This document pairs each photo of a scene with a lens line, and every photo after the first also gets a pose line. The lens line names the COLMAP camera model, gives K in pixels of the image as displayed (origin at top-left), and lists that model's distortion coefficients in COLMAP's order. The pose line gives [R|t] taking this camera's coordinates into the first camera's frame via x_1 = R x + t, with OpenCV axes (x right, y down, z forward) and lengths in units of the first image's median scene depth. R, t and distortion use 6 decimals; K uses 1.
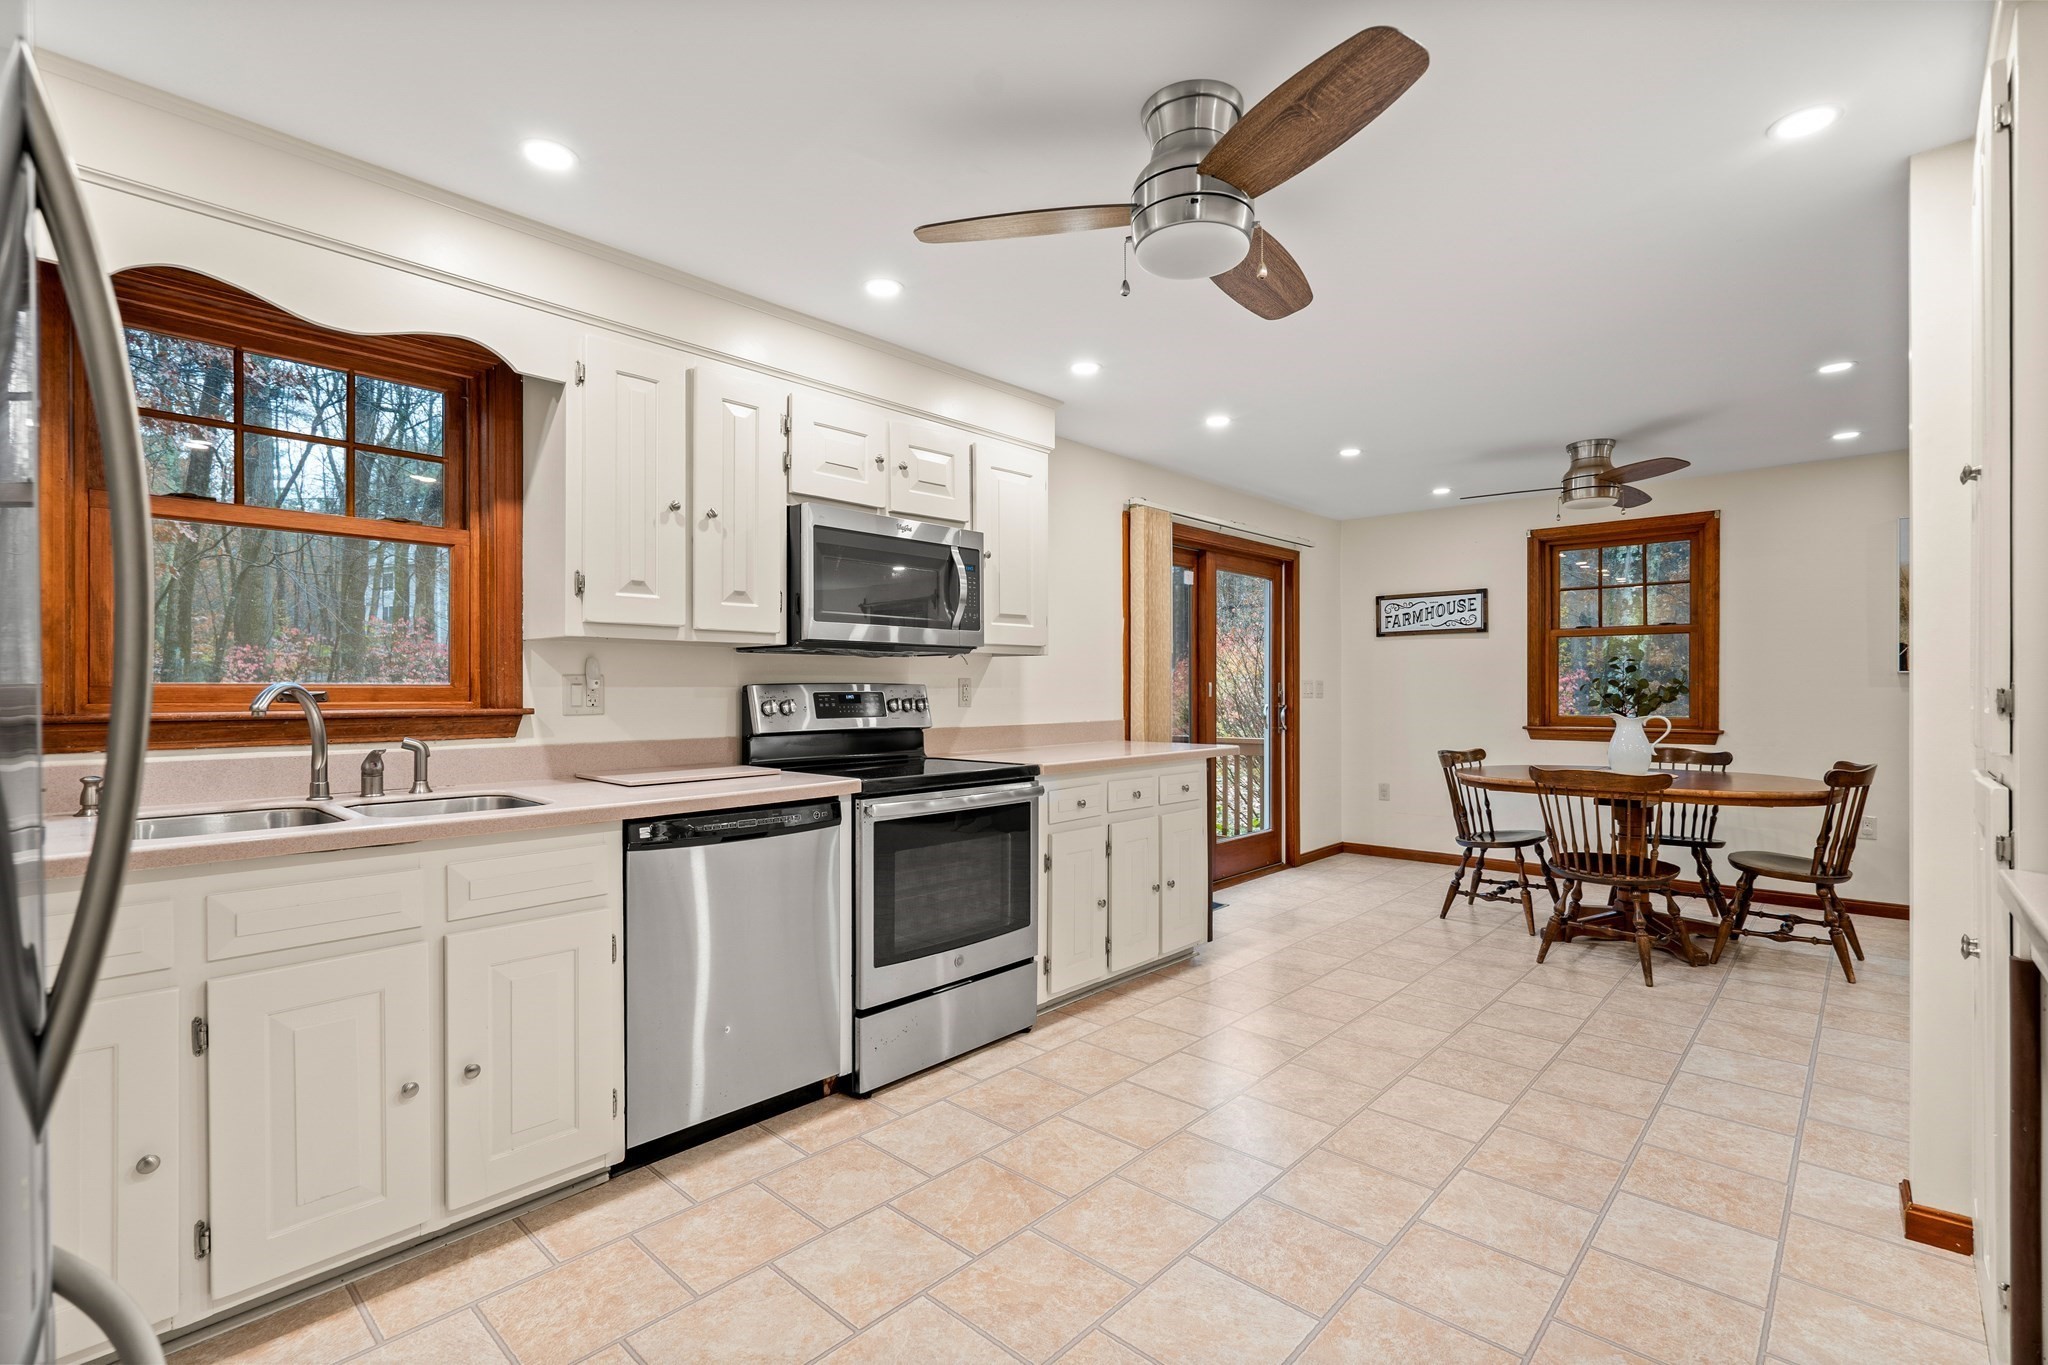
lens RADIAL K [[940.5, 0, 1015.4], [0, 940.5, 691.9], [0, 0, 1]] dist [-0.005615, 0.003777]
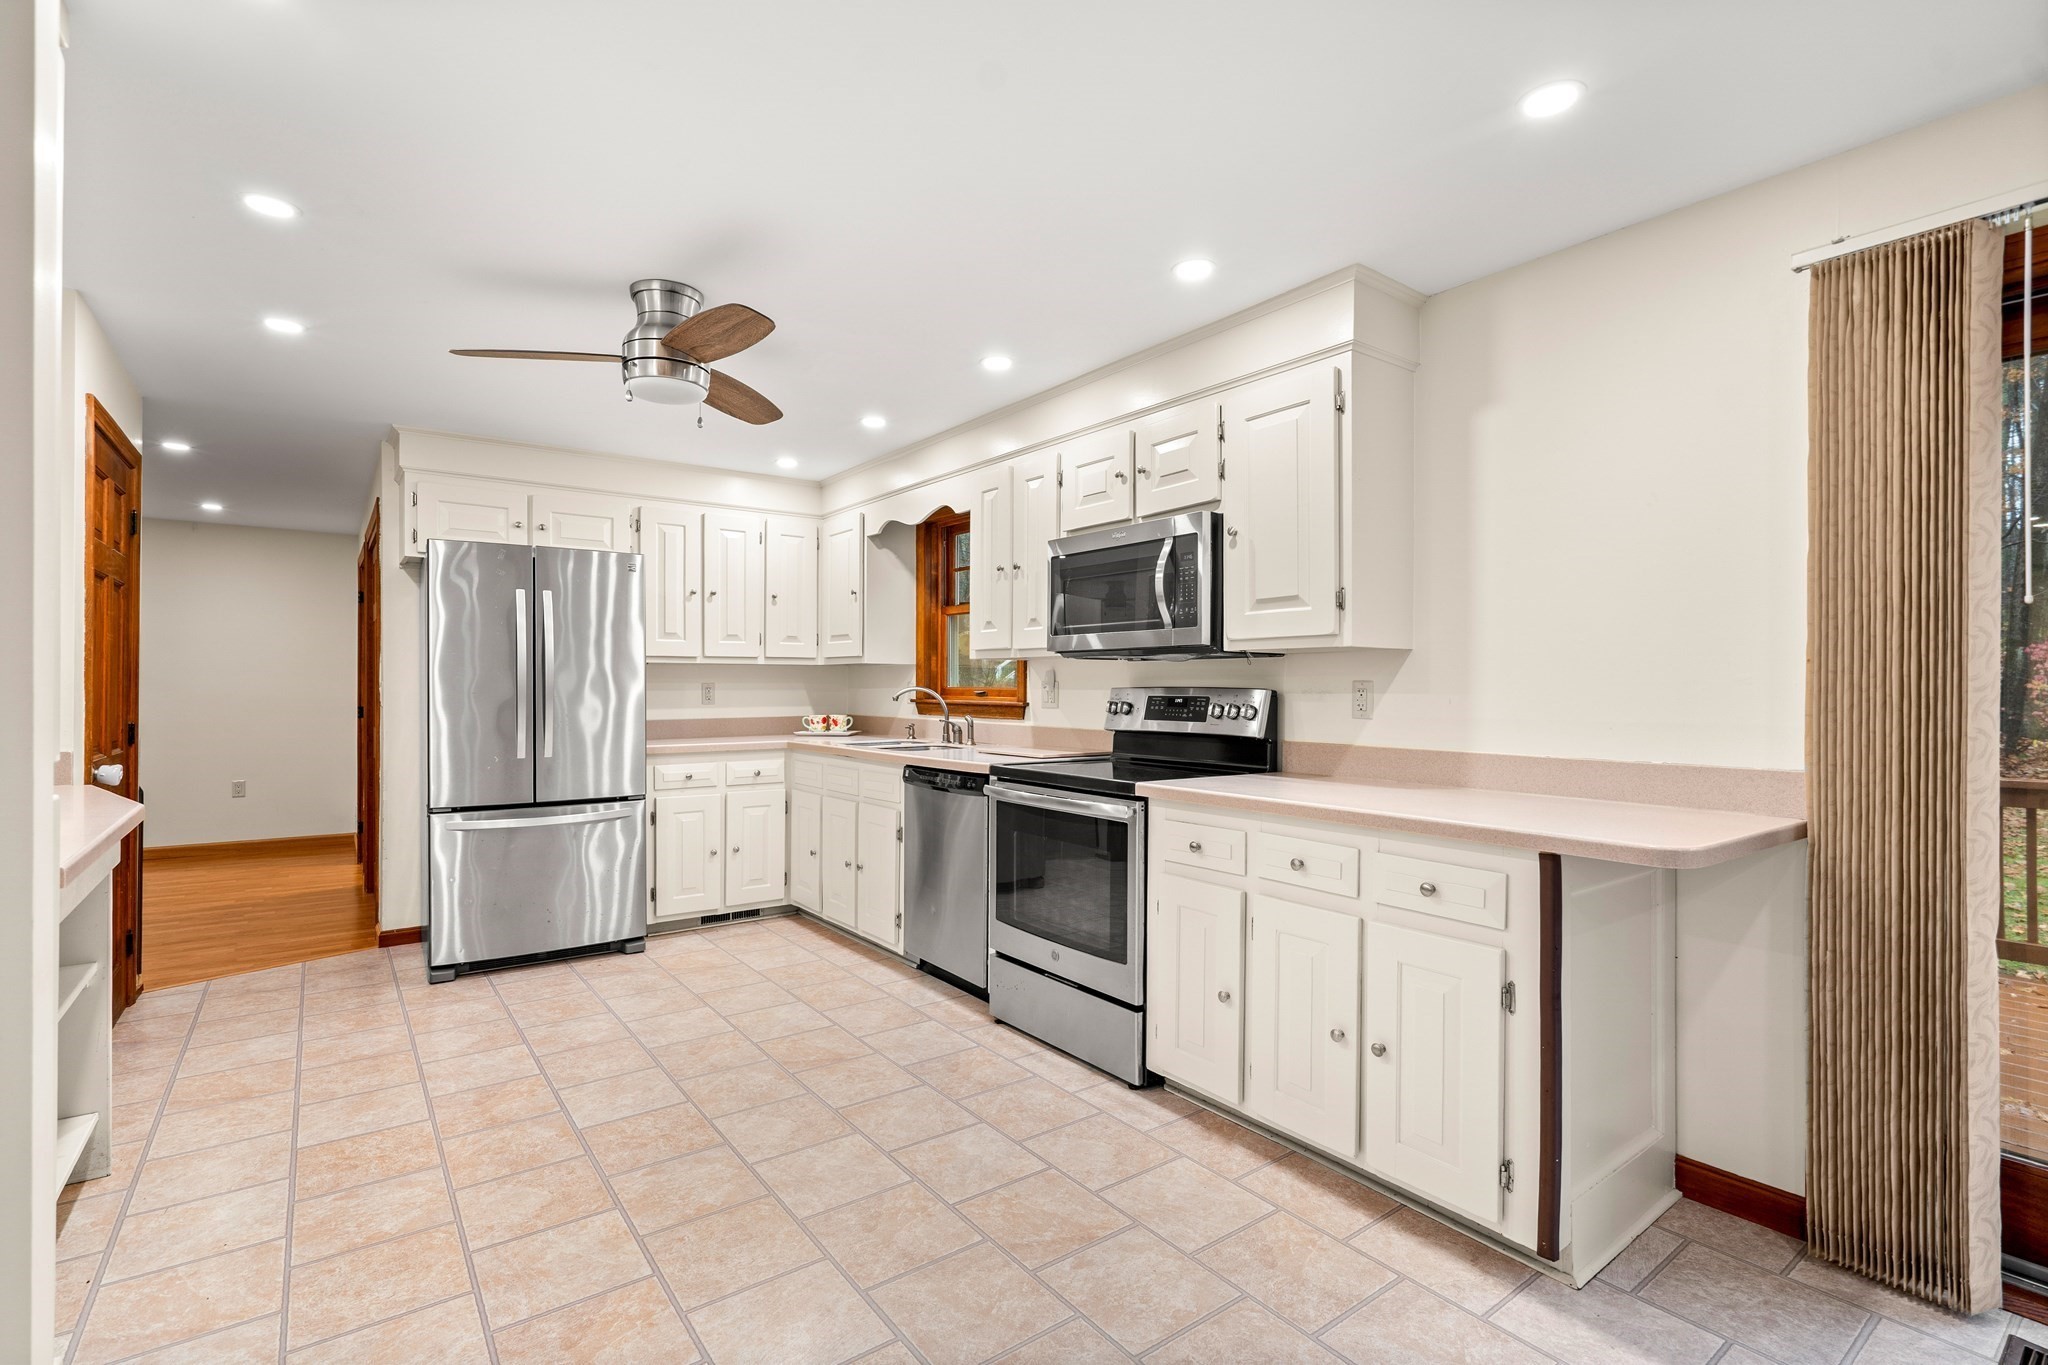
lens RADIAL K [[940.5, 0, 1017.8], [0, 940.5, 689.0], [0, 0, 1]] dist [-0.005615, 0.003777]
pose [[-0.186708, 0.003612, -0.982409, 1.343433], [-0.007099, 0.999962, 0.005026, -0.017357], [0.982390, 0.007912, -0.186675, 1.603078]]
